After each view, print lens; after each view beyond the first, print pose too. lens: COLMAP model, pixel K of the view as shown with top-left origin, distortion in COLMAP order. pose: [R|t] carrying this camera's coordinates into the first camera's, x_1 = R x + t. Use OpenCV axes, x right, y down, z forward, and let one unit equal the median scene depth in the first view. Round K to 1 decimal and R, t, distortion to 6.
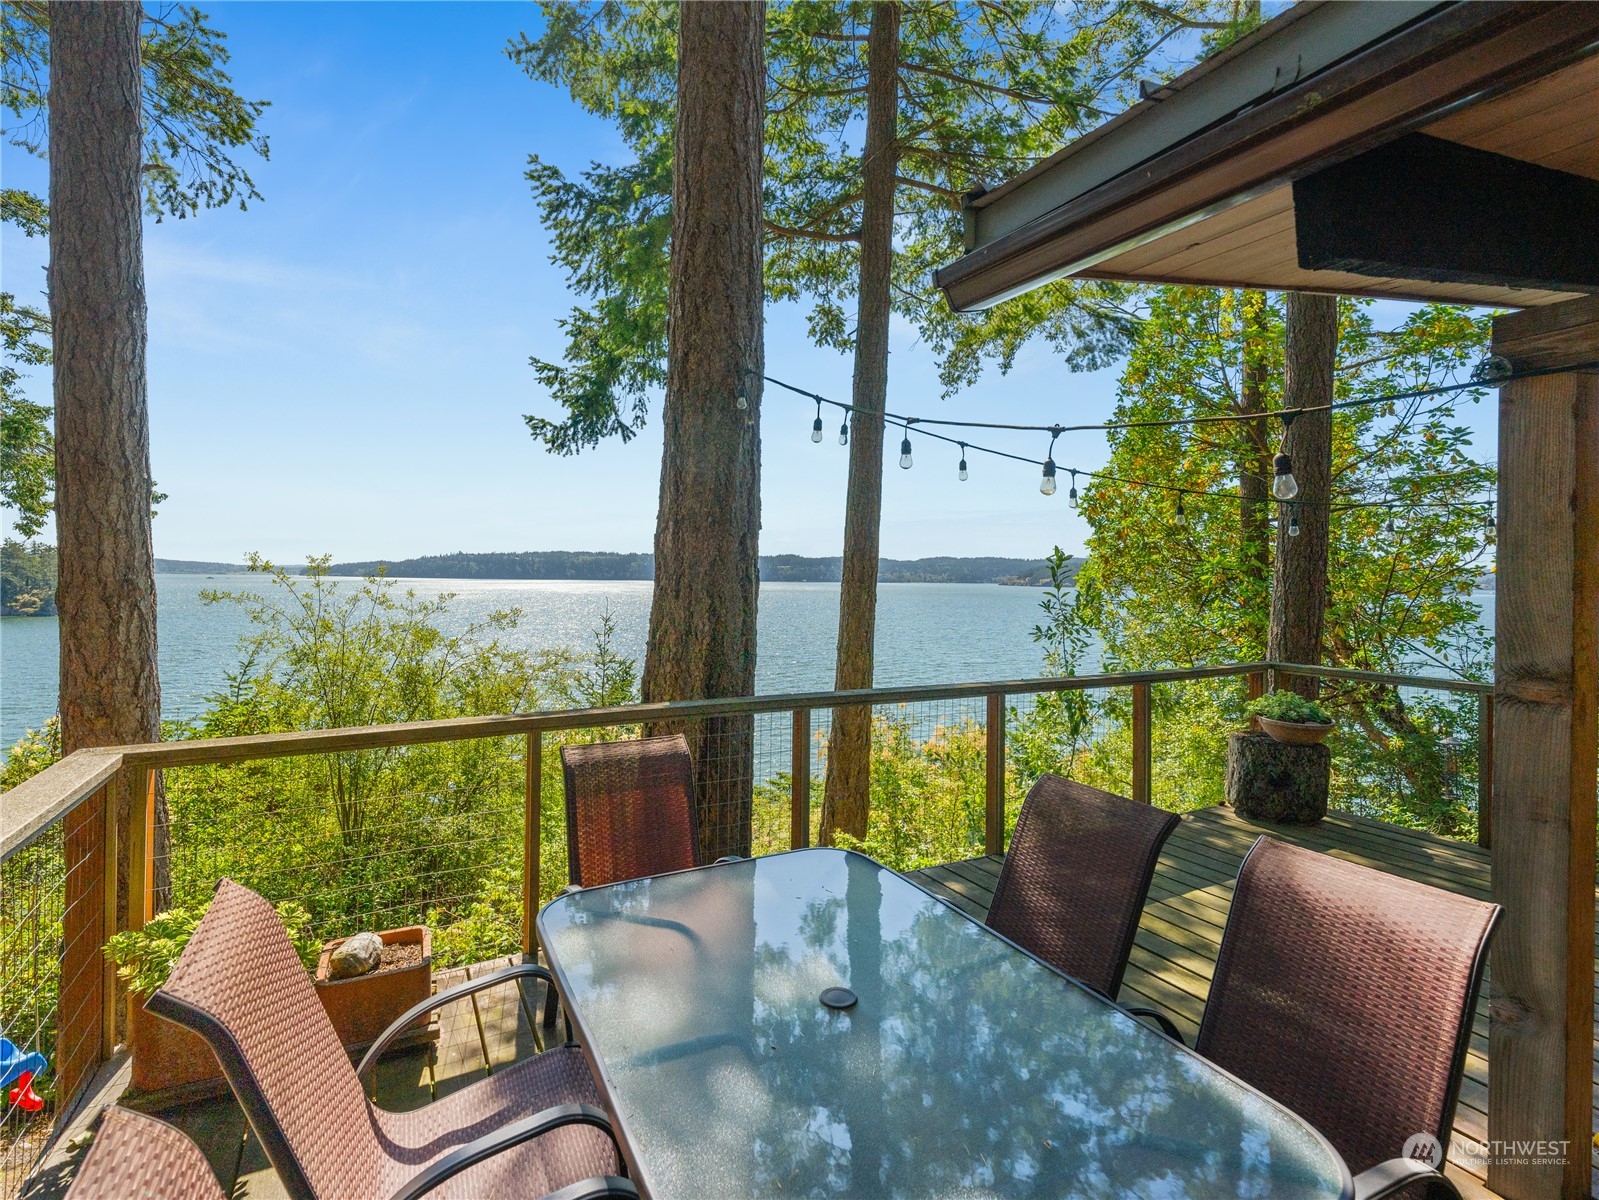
lens RADIAL K [[747.6, 0, 796.5], [0, 747.6, 581.9], [0, 0, 1]] dist [0.000189, -0.000426]
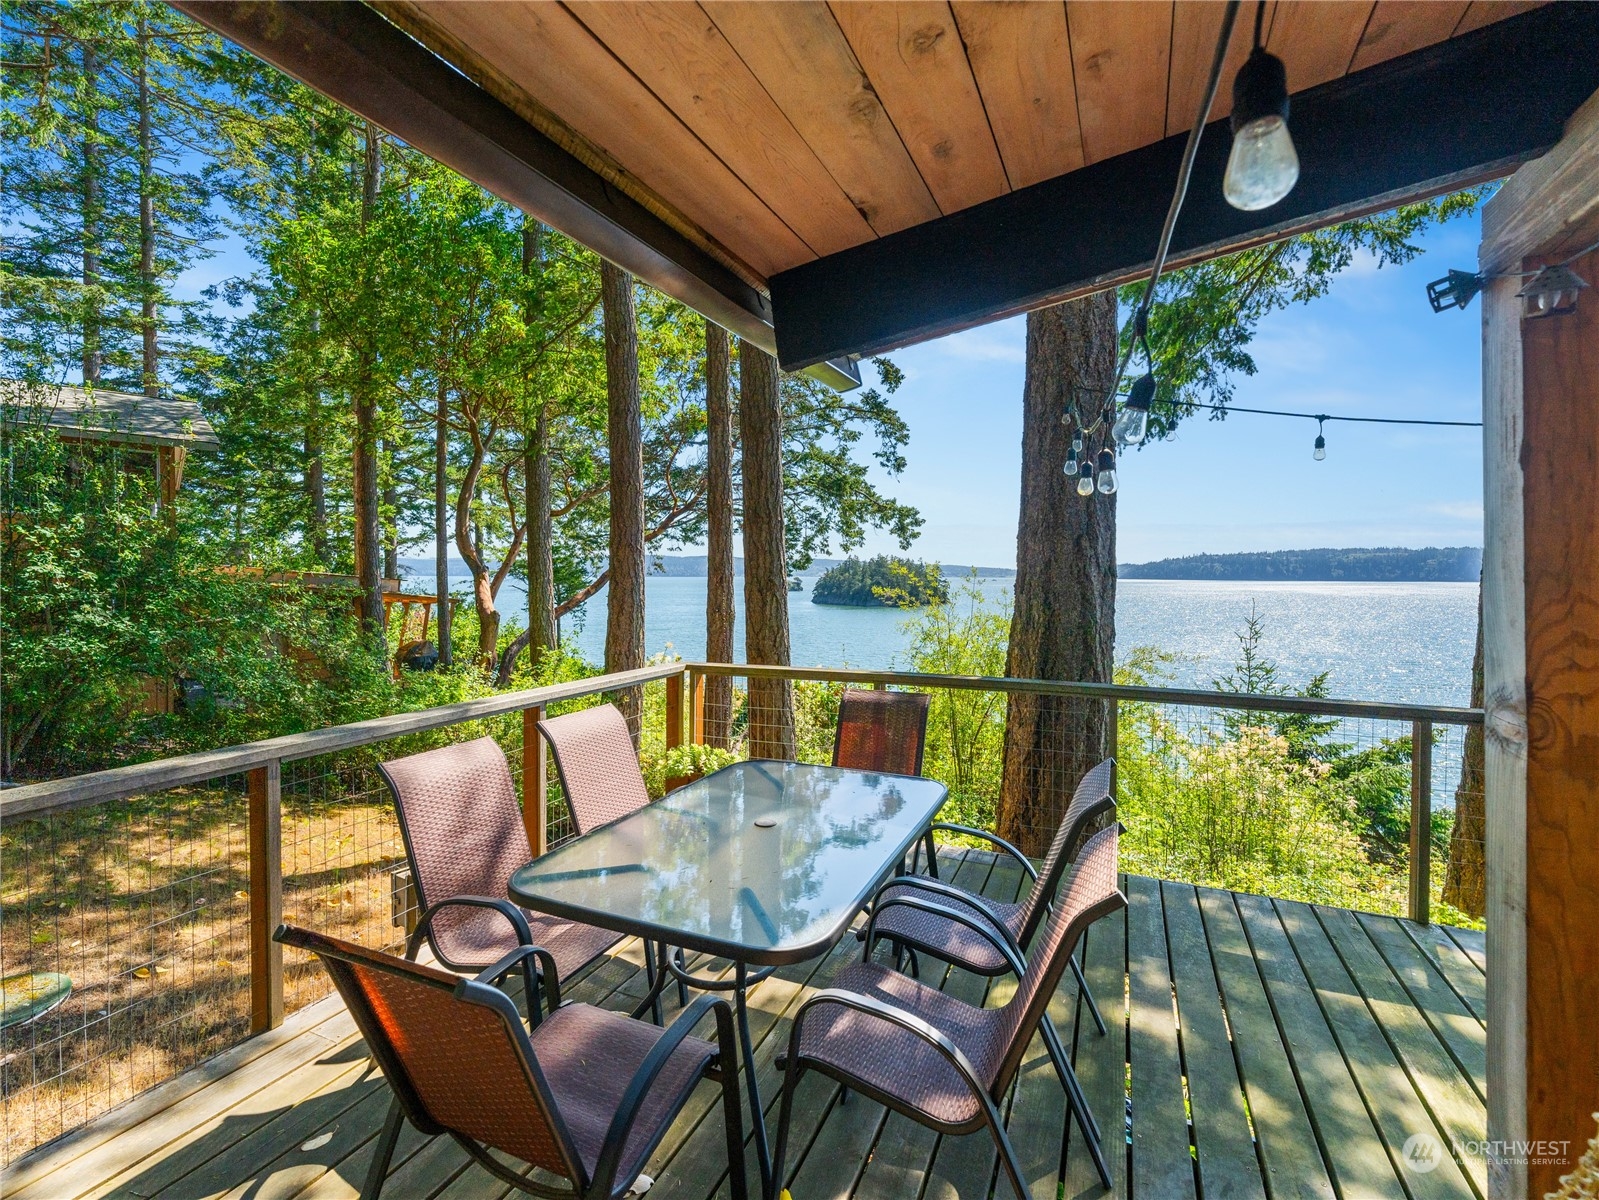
lens RADIAL K [[729.7, 0, 802.5], [0, 729.7, 587.9], [0, 0, 1]] dist [-0.001478, -0.000511]
pose [[0.610398, 0.005525, -0.792076, 0.494227], [-0.000484, 0.999978, 0.006603, 0.005330], [0.792095, -0.003647, 0.610387, 0.019550]]
